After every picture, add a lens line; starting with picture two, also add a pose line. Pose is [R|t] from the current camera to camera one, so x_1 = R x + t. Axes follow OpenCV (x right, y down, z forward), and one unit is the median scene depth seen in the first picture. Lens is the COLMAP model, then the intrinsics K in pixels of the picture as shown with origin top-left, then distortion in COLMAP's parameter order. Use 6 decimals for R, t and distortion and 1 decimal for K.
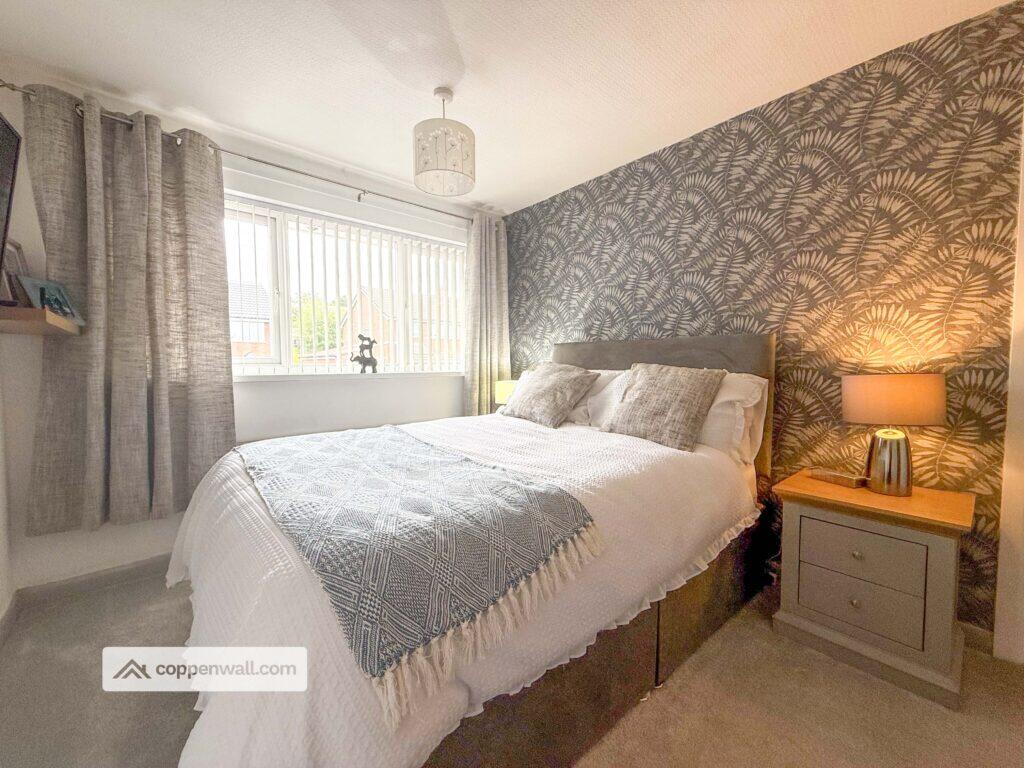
lens RADIAL K [[481.9, 0, 512.0], [0, 481.9, 384.0], [0, 0, 1]] dist [-0.002839, -0.000641]
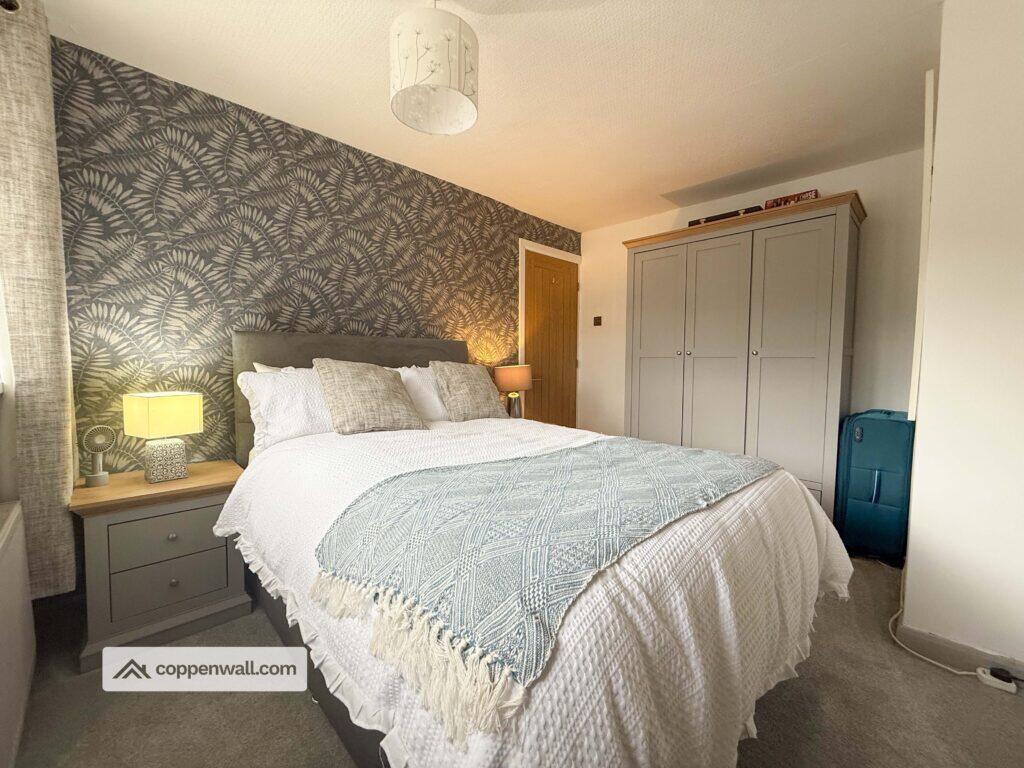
lens RADIAL K [[407.5, 0, 509.6], [0, 407.5, 386.8], [0, 0, 1]] dist [-0.001491, 0.000056]
pose [[-0.135880, -0.059231, 0.988953, -0.355039], [0.042308, 0.996954, 0.065524, -0.017704], [-0.989822, 0.050744, -0.132960, 0.477687]]
